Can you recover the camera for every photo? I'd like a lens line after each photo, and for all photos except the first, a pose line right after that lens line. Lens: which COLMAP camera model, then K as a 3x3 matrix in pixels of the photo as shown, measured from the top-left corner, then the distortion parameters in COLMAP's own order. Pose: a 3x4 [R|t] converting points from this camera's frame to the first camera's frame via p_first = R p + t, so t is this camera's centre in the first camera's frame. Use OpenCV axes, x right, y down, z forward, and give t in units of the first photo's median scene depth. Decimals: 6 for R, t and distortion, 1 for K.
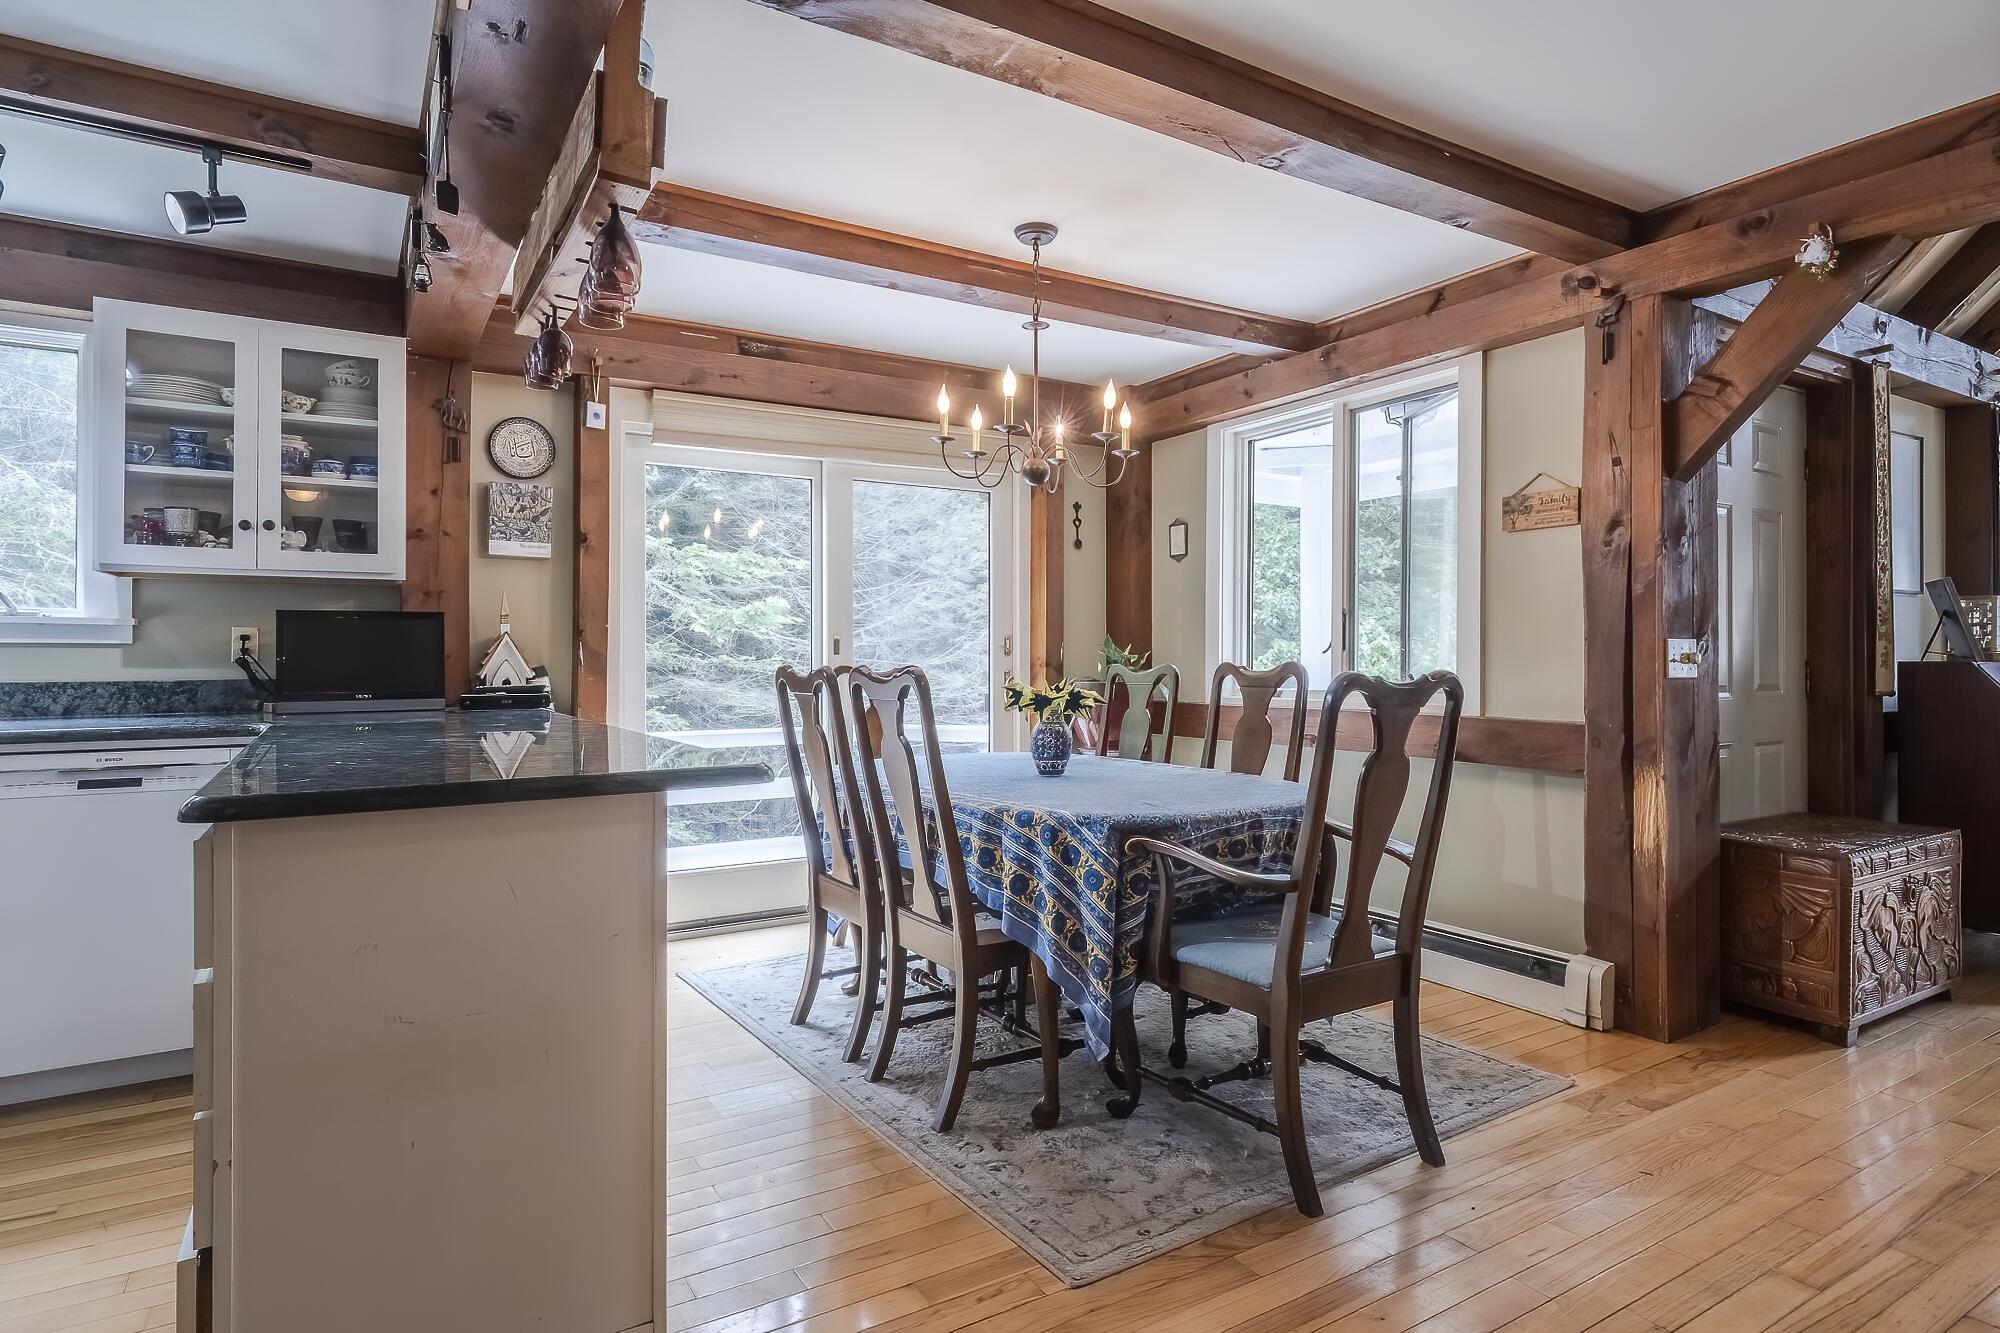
lens RADIAL K [[1081.5, 0, 1010.0], [0, 1081.5, 659.5], [0, 0, 1]] dist [-0.002229, -0.000573]
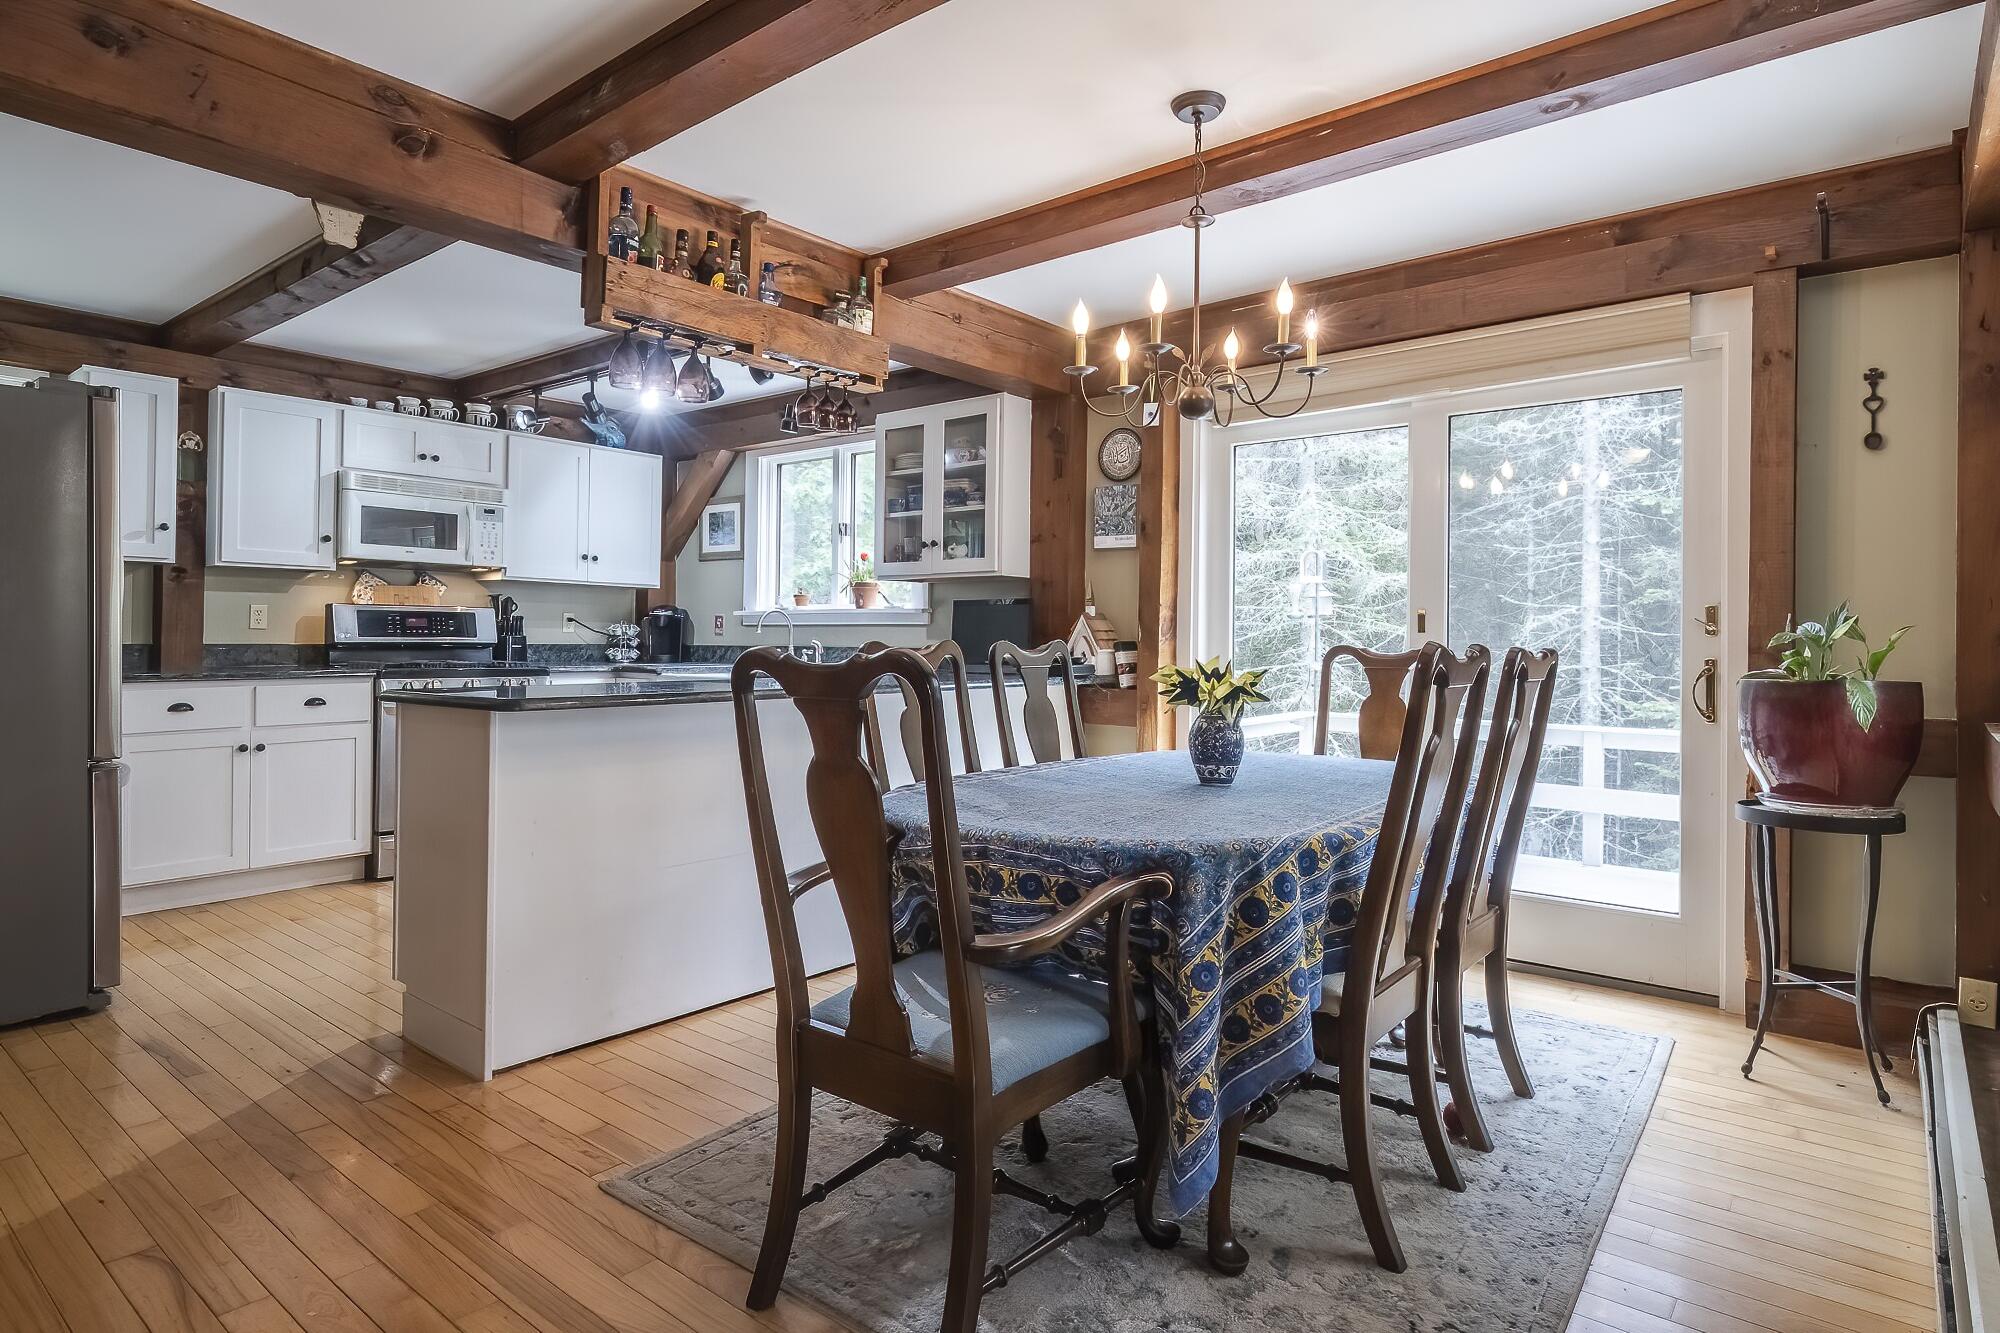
lens RADIAL K [[1095.3, 0, 999.1], [0, 1095.3, 632.4], [0, 0, 1]] dist [0.002581, 0.001111]
pose [[0.320054, 0.000976, -0.947399, 0.734688], [-0.008760, 0.999960, -0.001930, -0.001002], [0.947359, 0.008917, 0.320050, 0.592519]]
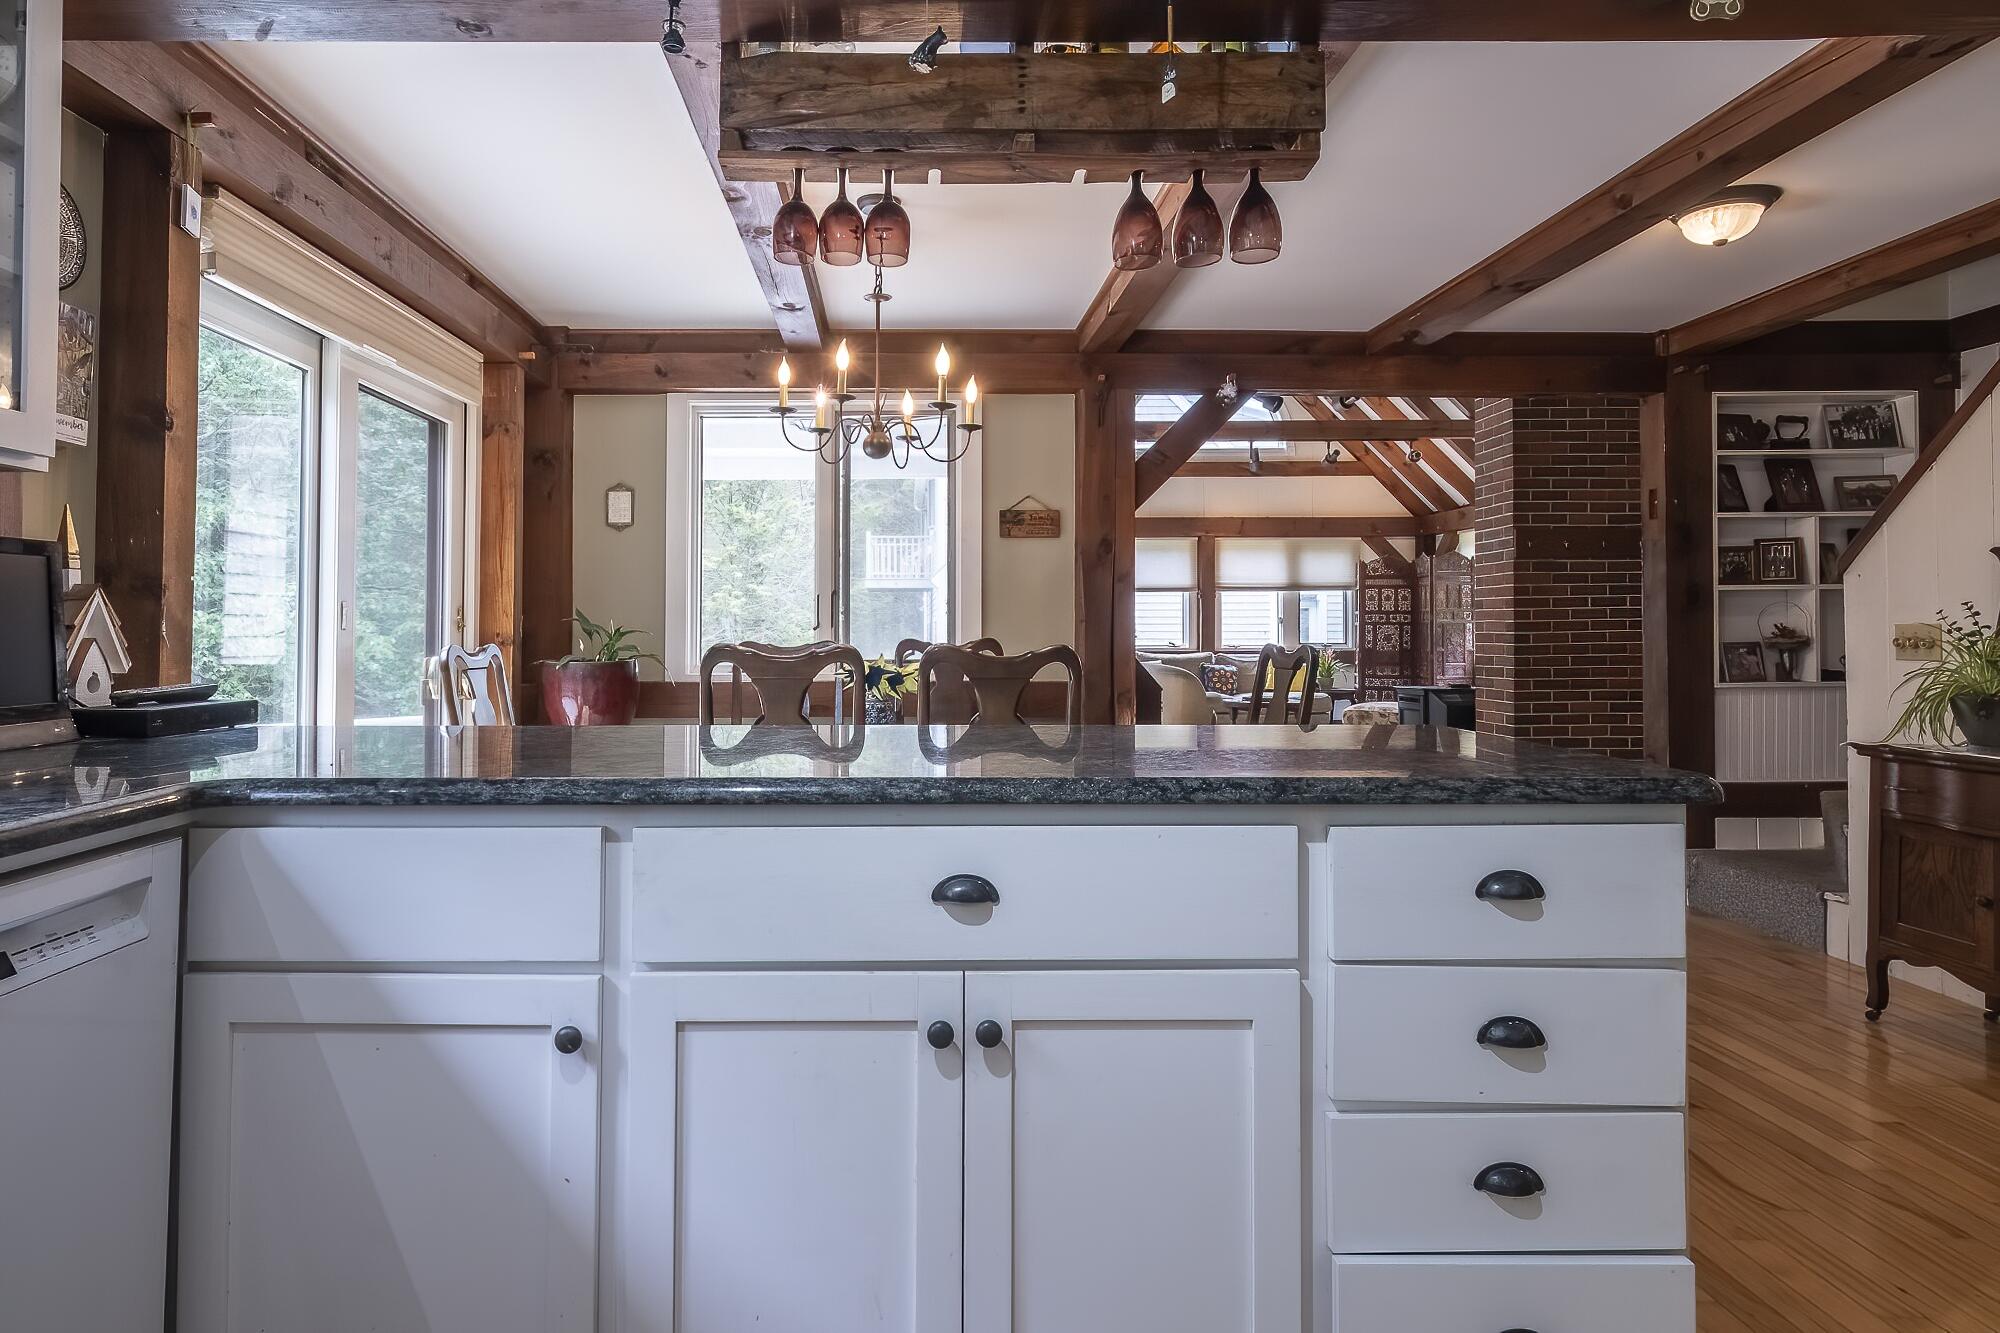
lens RADIAL K [[1125.2, 0, 907.0], [0, 1125.2, 613.8], [0, 0, 1]] dist [-0.000371, -0.000386]
pose [[0.523061, 0.015784, 0.852149, -0.814764], [-0.000609, 0.999835, -0.018146, -0.002431], [-0.852295, 0.008972, 0.522985, 0.433950]]
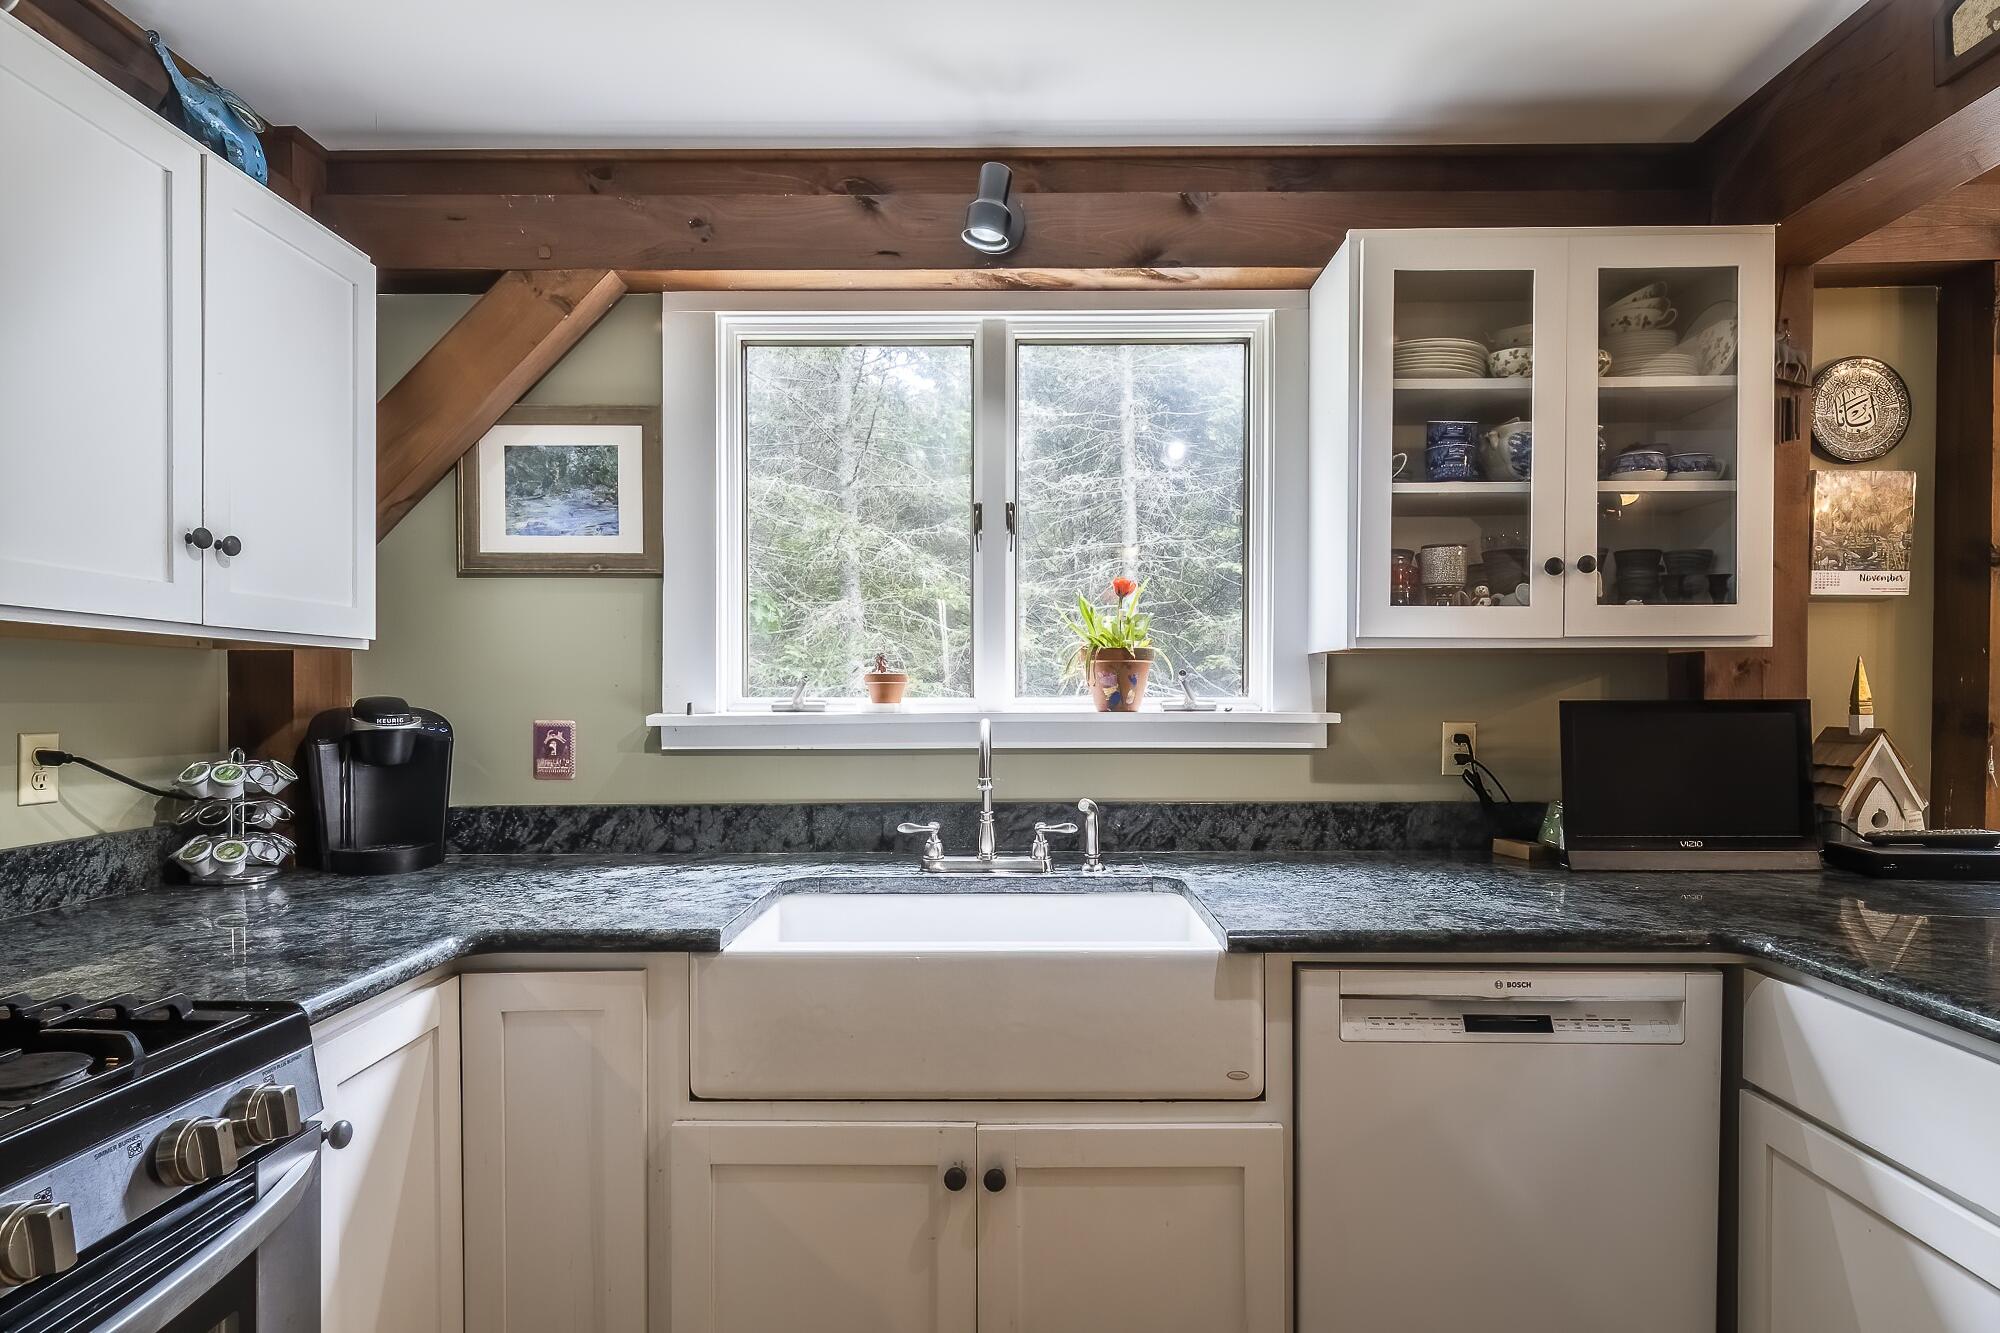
lens RADIAL K [[1094.3, 0, 1005.9], [0, 1094.3, 702.0], [0, 0, 1]] dist [0.003393, -0.001016]
pose [[0.842687, 0.005913, -0.538372, -0.613057], [0.000393, 0.999933, 0.011598, -0.053041], [0.538404, -0.009985, 0.842628, 0.298714]]
